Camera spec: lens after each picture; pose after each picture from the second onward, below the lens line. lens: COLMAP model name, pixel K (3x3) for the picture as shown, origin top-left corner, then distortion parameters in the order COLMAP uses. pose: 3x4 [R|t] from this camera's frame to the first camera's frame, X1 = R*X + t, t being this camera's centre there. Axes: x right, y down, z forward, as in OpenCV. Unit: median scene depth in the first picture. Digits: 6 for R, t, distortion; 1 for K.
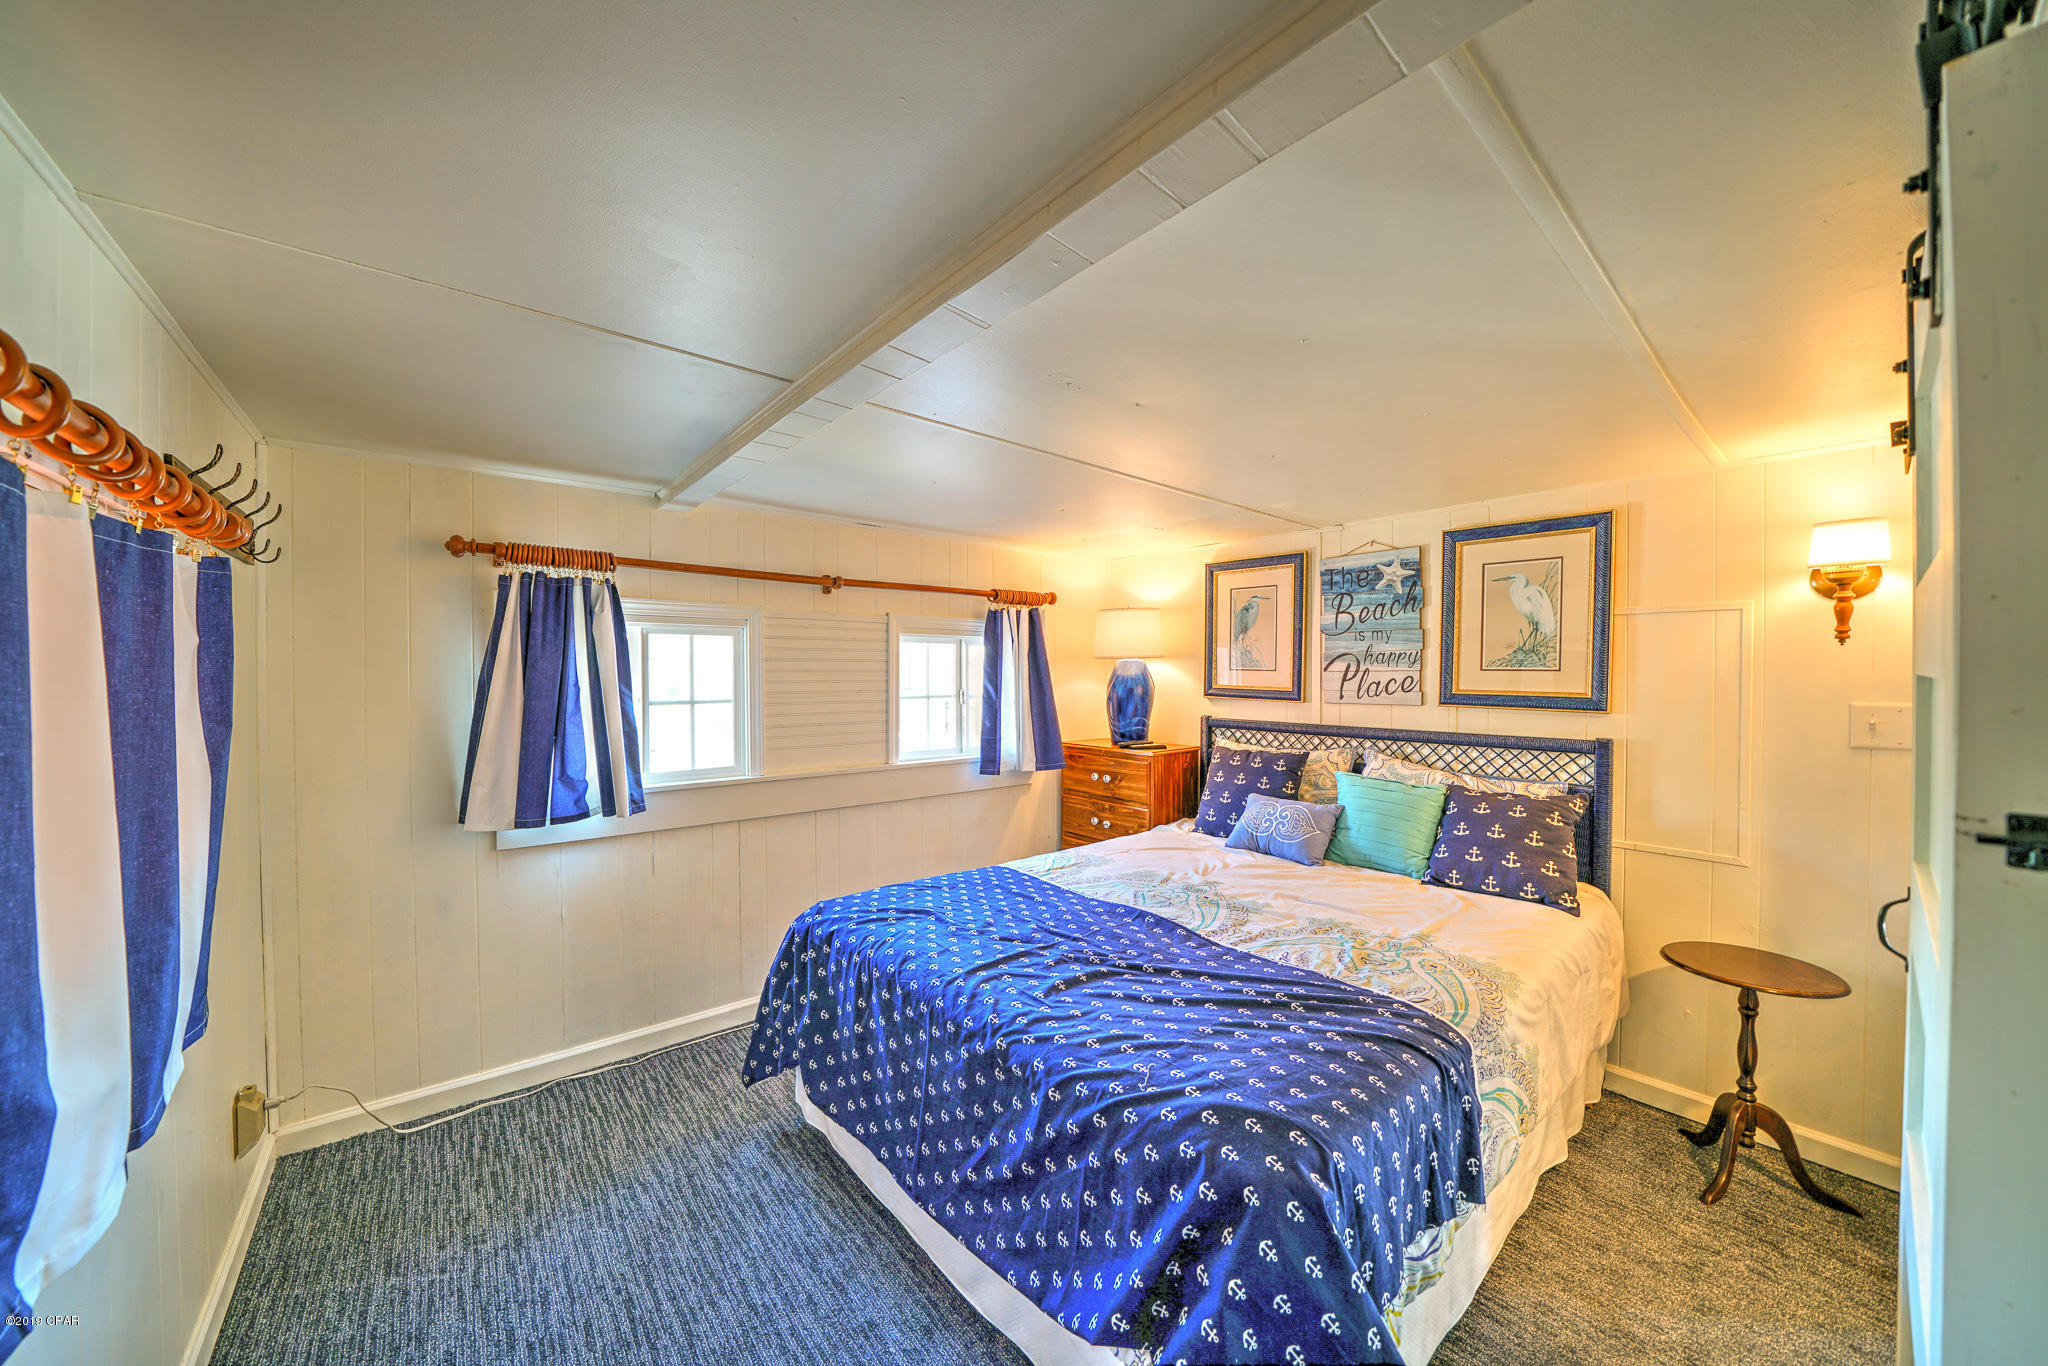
lens RADIAL K [[708.8, 0, 986.7], [0, 708.8, 682.0], [0, 0, 1]] dist [-0.026670, 0.003290]
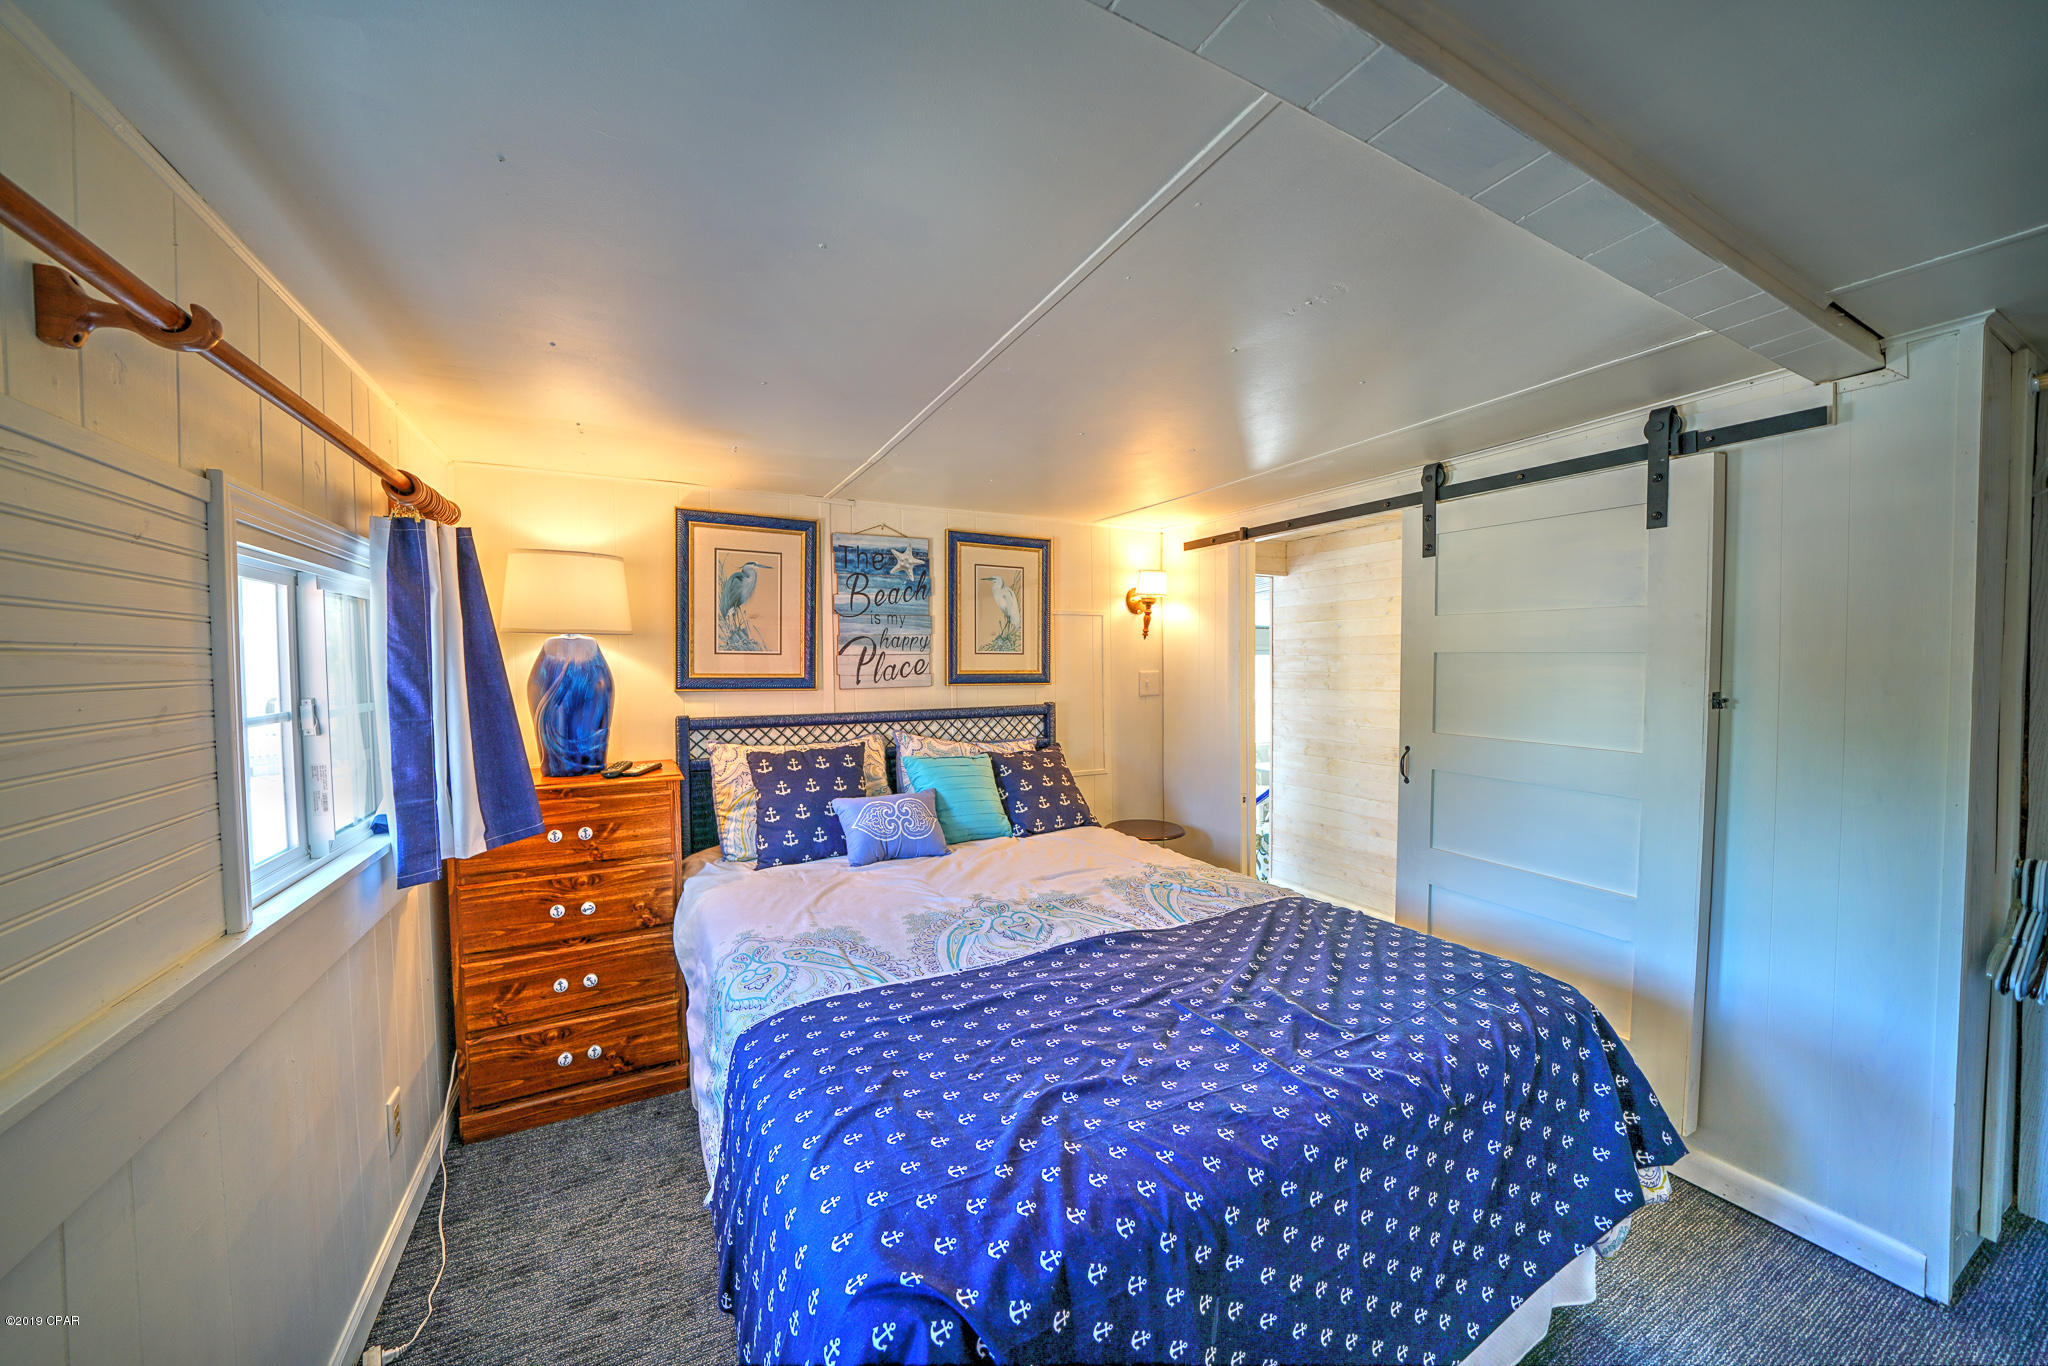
lens RADIAL K [[708.8, 0, 1011.0], [0, 708.8, 680.5], [0, 0, 1]] dist [-0.026670, 0.003290]
pose [[0.193810, -0.031735, 0.980526, -0.433633], [0.020844, 0.999384, 0.028226, -0.003661], [-0.980818, 0.014968, 0.194353, 0.664929]]
